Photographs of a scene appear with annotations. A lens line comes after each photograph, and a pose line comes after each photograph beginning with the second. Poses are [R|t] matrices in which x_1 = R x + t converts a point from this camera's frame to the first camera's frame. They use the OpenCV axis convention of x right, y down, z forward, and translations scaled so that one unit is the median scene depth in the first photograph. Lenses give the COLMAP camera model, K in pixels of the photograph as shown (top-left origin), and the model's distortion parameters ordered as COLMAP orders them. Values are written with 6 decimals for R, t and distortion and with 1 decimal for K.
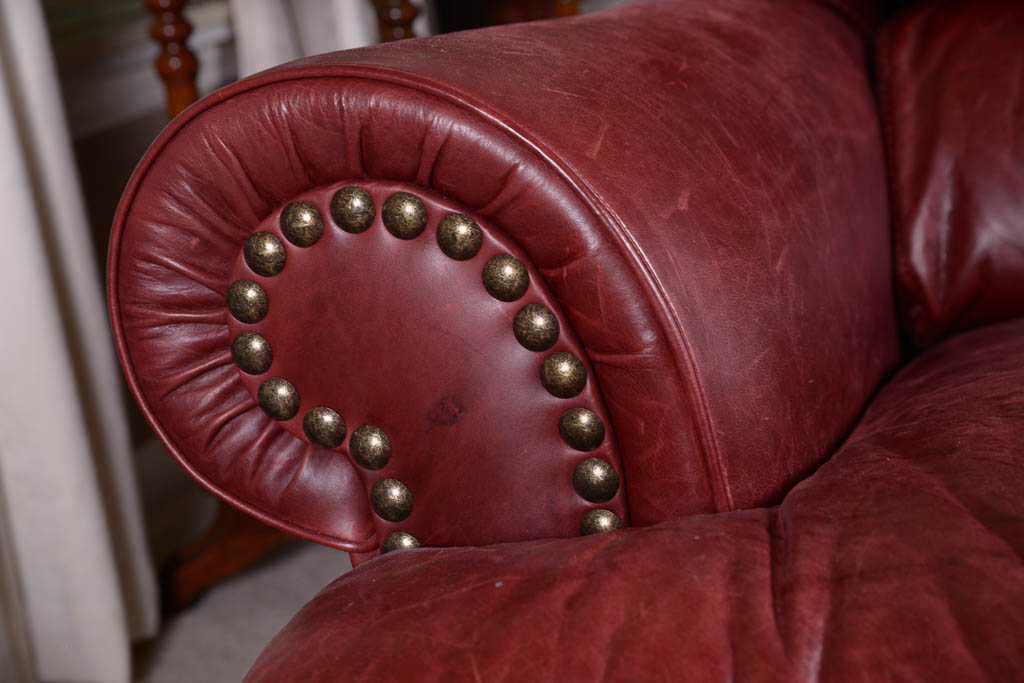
lens RADIAL K [[1827.6, 0, 512.0], [0, 1827.6, 341.5], [0, 0, 1]] dist [0.180399, 0.159625]
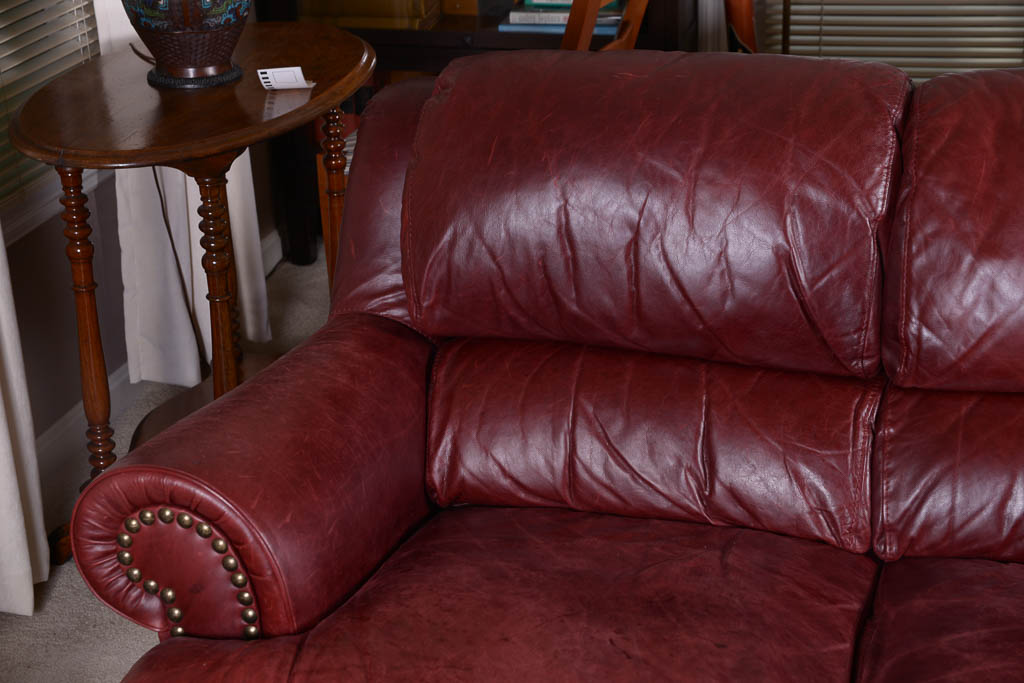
lens RADIAL K [[1853.4, 0, 525.1], [0, 1853.4, 341.7], [0, 0, 1]] dist [0.249857, 0.103005]
pose [[0.994505, 0.065035, 0.082043, 0.200963], [-0.073218, 0.992184, 0.101040, -0.653503], [-0.074830, -0.106492, 0.991494, -1.799769]]
